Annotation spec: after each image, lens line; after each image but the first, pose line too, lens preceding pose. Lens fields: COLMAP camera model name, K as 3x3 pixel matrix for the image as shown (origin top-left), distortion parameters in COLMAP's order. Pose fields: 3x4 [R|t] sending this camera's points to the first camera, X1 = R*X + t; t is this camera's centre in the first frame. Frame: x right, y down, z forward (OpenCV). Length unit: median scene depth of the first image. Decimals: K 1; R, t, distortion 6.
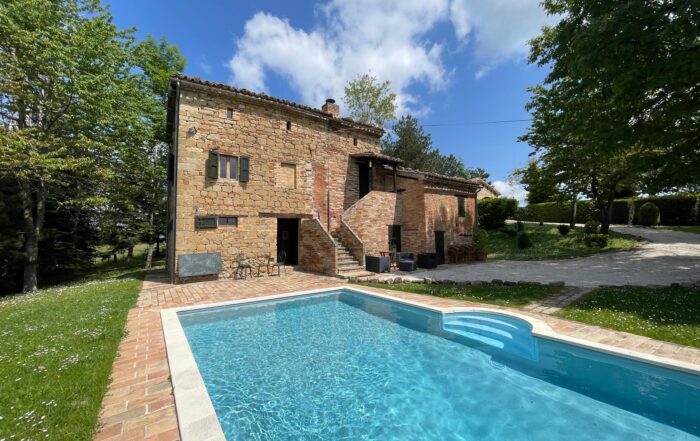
lens RADIAL K [[282.1, 0, 350.2], [0, 282.1, 220.2], [0, 0, 1]] dist [-0.006374, 0.000002]
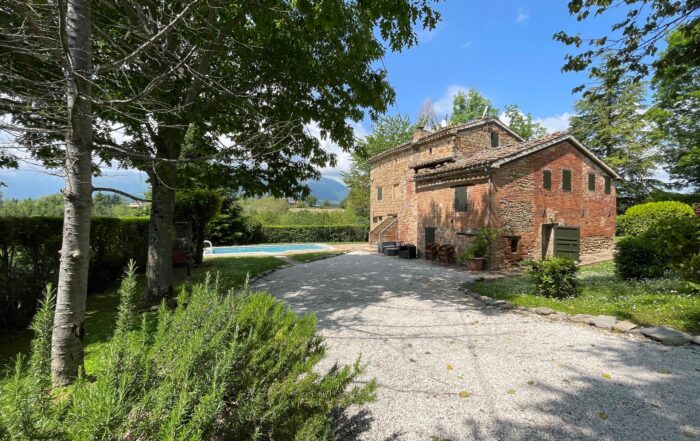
lens RADIAL K [[282.1, 0, 347.5], [0, 282.1, 221.2], [0, 0, 1]] dist [-0.006374, 0.000002]
pose [[-0.173442, 0.026445, -0.984489, 1.480276], [0.070750, 0.997391, 0.014327, -0.022061], [0.982299, -0.067167, -0.174861, 0.965280]]
